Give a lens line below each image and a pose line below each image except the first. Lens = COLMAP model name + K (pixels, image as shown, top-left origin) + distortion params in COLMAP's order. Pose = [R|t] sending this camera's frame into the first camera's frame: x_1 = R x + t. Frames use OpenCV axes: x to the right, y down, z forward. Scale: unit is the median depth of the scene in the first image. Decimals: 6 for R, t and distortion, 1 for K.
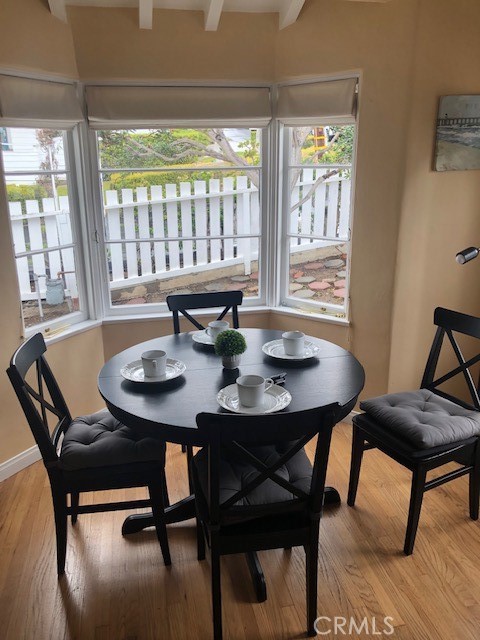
lens RADIAL K [[533.1, 0, 228.0], [0, 533.1, 319.3], [0, 0, 1]] dist [0.056038, 0.004959]
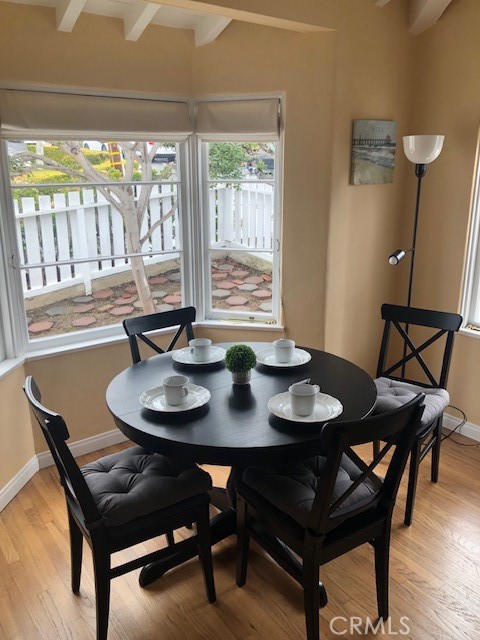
lens RADIAL K [[533.3, 0, 240.0], [0, 533.3, 320.0], [0, 0, 1]] dist [0.056817, -0.048432]
pose [[0.914670, -0.104766, 0.390388, -0.277650], [0.115004, 0.993361, -0.002869, -0.016697], [-0.387496, 0.047521, 0.920646, 0.067830]]
